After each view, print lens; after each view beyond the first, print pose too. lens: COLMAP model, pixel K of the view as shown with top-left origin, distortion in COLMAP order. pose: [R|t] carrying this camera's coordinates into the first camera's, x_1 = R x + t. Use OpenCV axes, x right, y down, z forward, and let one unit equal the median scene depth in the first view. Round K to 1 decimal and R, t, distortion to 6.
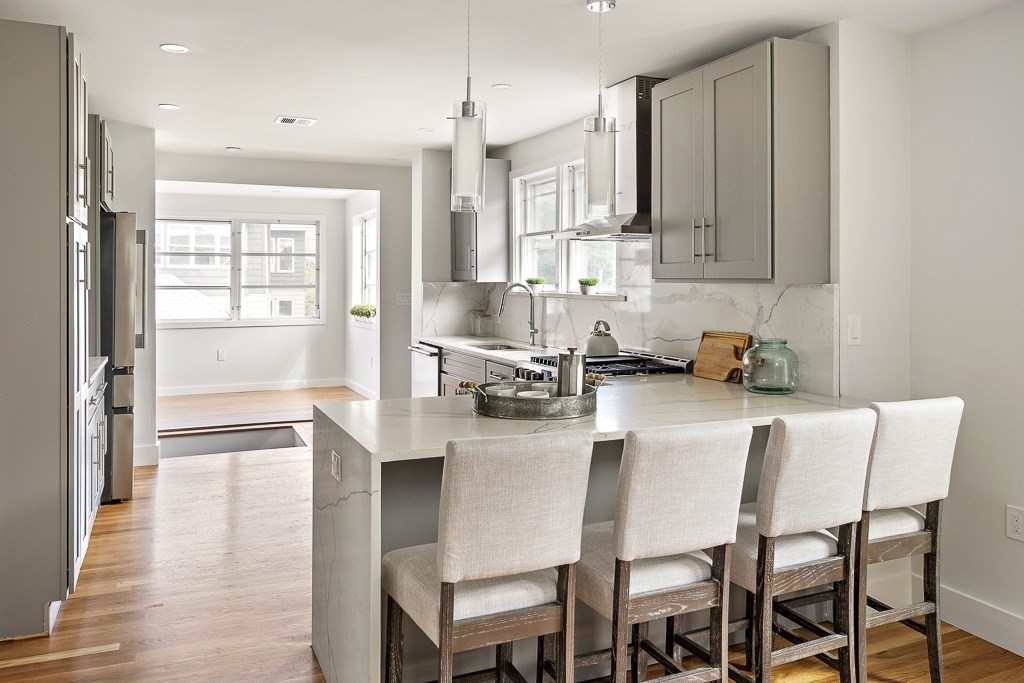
lens RADIAL K [[775.0, 0, 518.5], [0, 775.0, 334.7], [0, 0, 1]] dist [0.003648, -0.006907]
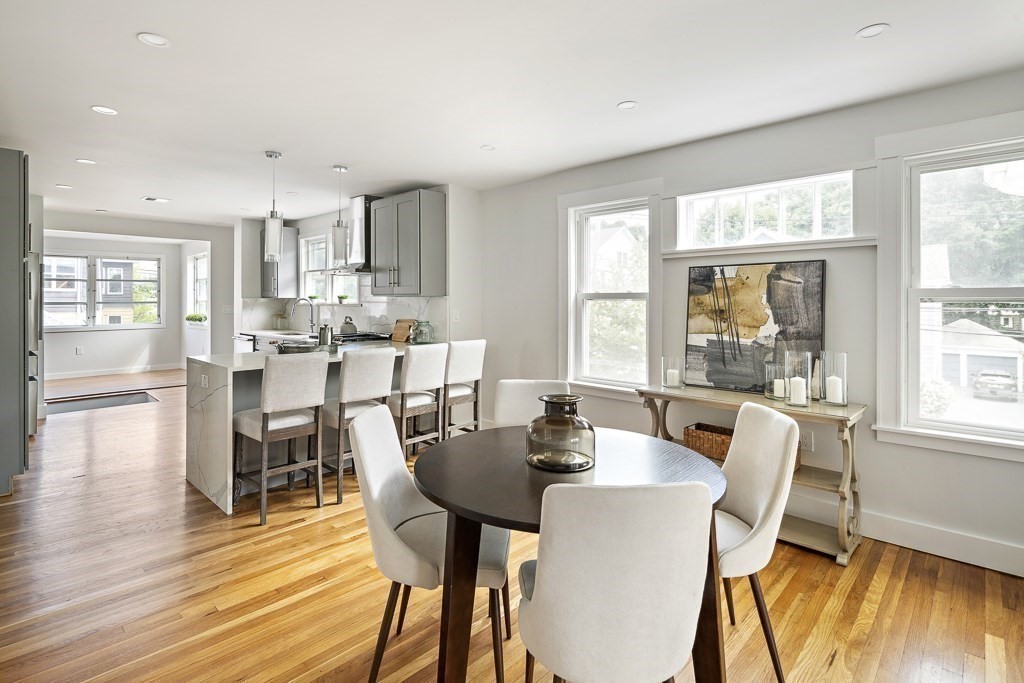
lens RADIAL K [[497.5, 0, 506.4], [0, 497.5, 303.6], [0, 0, 1]] dist [0.002704, -0.002960]
pose [[0.929522, -0.005434, 0.368727, 0.017460], [0.028340, 0.997987, -0.056733, 0.036812], [-0.367677, 0.063184, 0.927805, -0.354531]]
